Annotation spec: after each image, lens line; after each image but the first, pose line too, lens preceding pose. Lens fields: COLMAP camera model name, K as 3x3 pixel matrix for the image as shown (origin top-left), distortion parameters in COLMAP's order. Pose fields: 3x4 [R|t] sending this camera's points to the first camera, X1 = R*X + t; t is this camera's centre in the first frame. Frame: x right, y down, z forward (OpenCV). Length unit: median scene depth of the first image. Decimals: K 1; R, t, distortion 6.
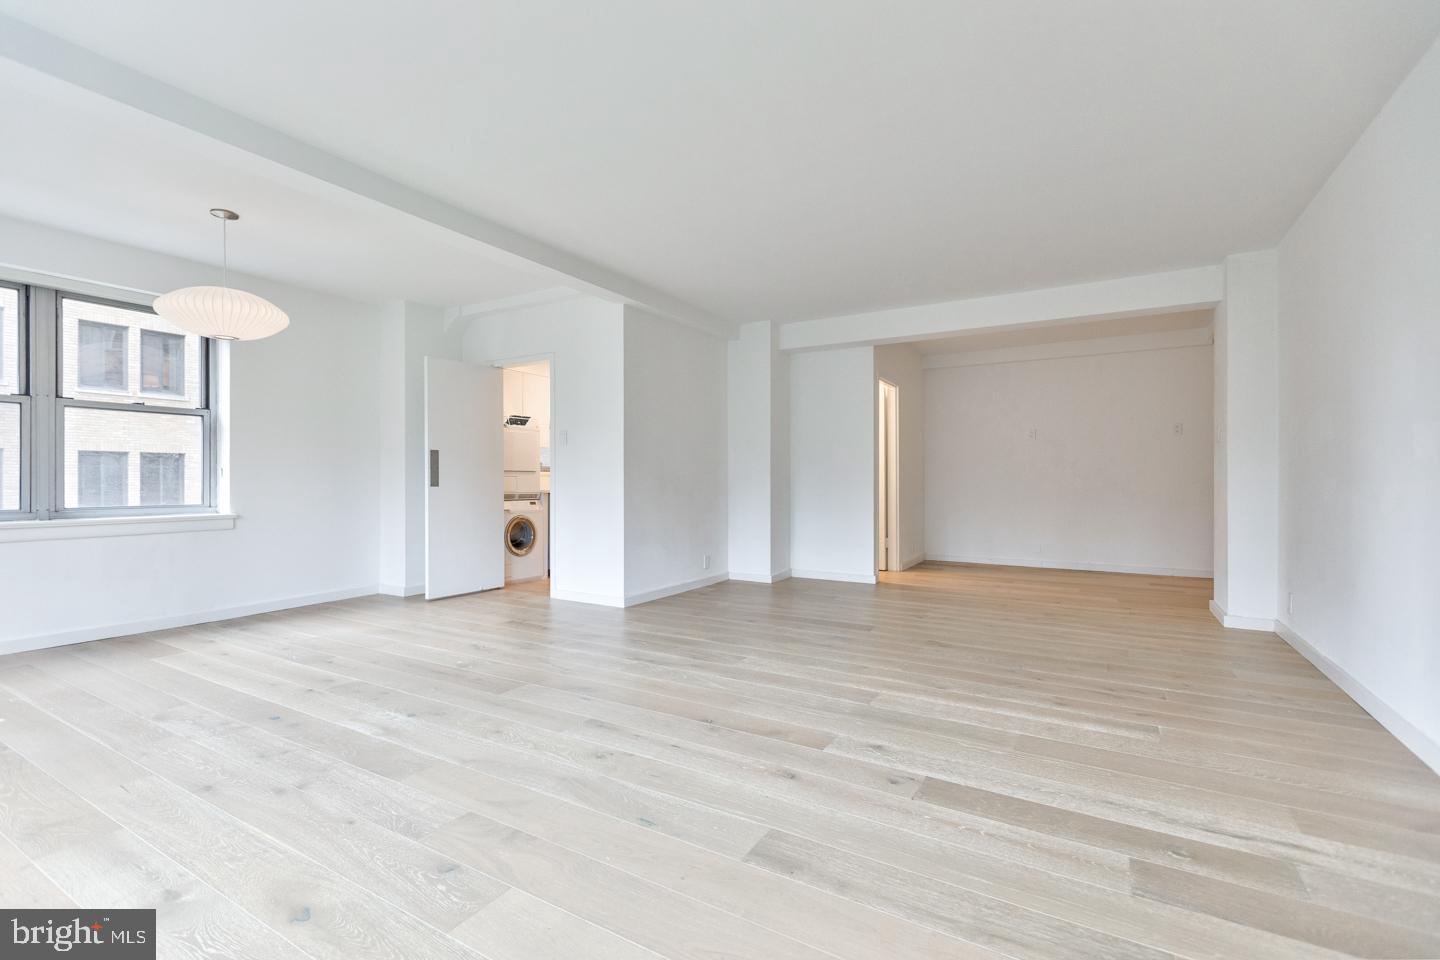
lens RADIAL K [[644.0, 0, 709.4], [0, 644.0, 479.9], [0, 0, 1]] dist [-0.000903, -0.000754]
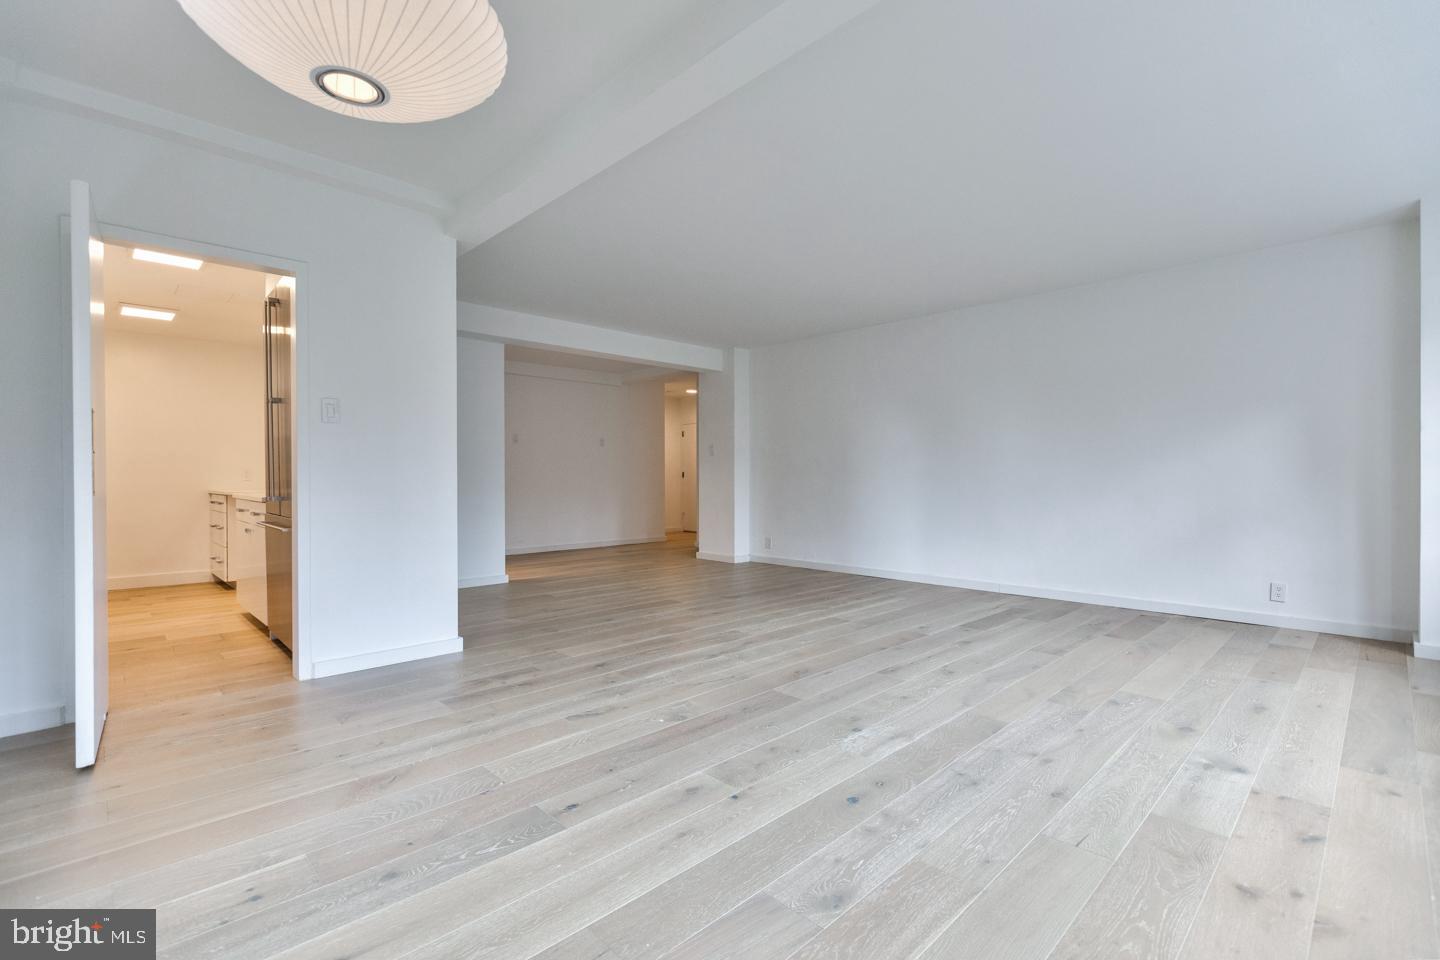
lens RADIAL K [[653.4, 0, 720.0], [0, 653.4, 480.0], [0, 0, 1]] dist [0.000911, 0.000147]
pose [[0.256315, -0.003811, 0.966586, -1.474399], [0.003910, 0.999988, 0.002906, 0.001344], [-0.966585, 0.003034, 0.256327, 0.980759]]
